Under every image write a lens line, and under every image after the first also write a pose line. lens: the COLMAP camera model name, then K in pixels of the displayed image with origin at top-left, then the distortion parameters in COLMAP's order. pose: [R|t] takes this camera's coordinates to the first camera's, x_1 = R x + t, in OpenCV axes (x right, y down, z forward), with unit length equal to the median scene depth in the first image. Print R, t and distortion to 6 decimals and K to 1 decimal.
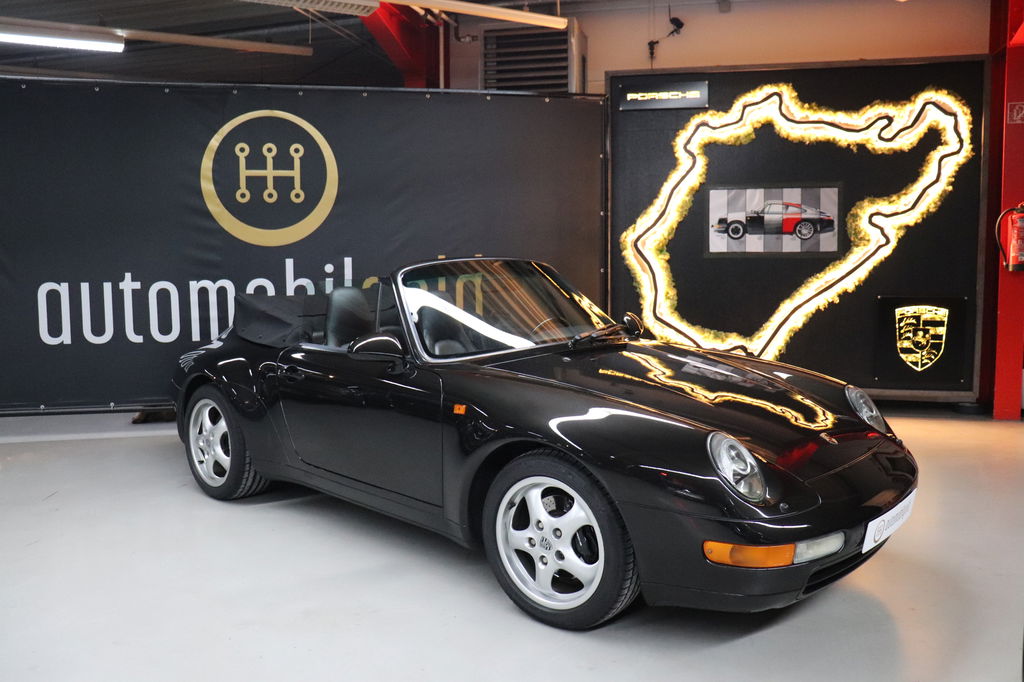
lens RADIAL K [[834.6, 0, 512.0], [0, 834.6, 341.0], [0, 0, 1]] dist [-0.179005, 0.165262]
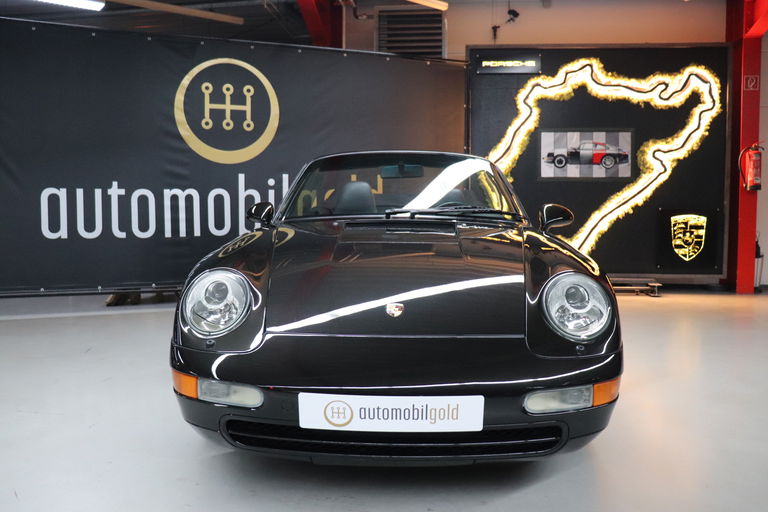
lens RADIAL K [[626.0, 0, 384.0], [0, 626.0, 256.0], [0, 0, 1]] dist [-0.179005, 0.165262]
pose [[0.989727, -0.003656, 0.142920, -0.181648], [0.007421, 0.999639, -0.025817, 0.052900], [-0.142774, 0.026612, 0.989397, 0.014158]]
